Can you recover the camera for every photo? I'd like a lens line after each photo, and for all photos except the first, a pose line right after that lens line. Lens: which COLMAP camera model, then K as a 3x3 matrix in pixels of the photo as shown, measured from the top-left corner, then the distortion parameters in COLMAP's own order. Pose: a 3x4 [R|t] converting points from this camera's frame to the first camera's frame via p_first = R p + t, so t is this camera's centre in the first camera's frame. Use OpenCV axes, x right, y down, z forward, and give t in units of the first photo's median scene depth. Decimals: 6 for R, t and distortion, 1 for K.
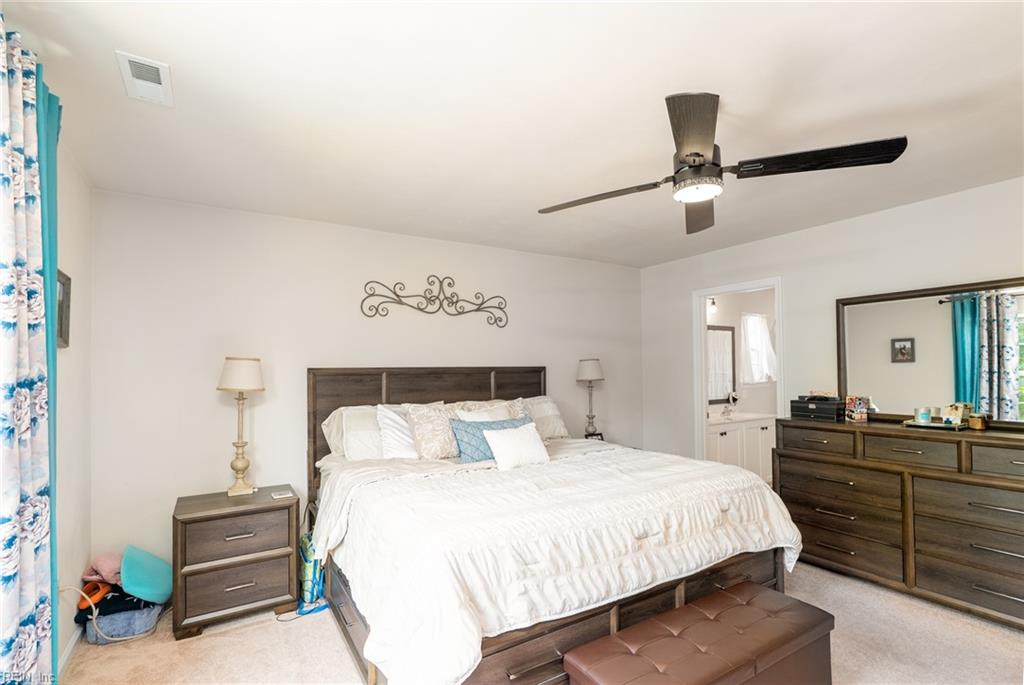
lens RADIAL K [[473.7, 0, 508.2], [0, 473.7, 341.2], [0, 0, 1]] dist [-0.004434, 0.000571]
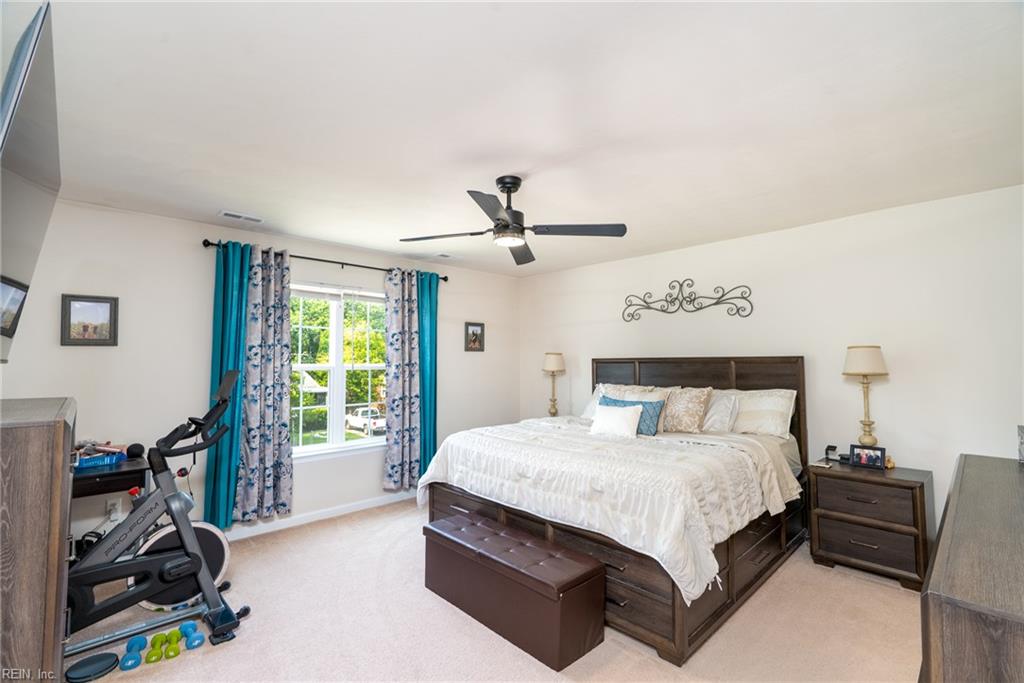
lens RADIAL K [[461.8, 0, 510.3], [0, 461.8, 339.7], [0, 0, 1]] dist [-0.010329, 0.003839]
pose [[0.222150, -0.034123, -0.974415, 0.872010], [0.067769, 0.997511, -0.019482, 0.004327], [0.972654, -0.061707, 0.223910, 0.325413]]
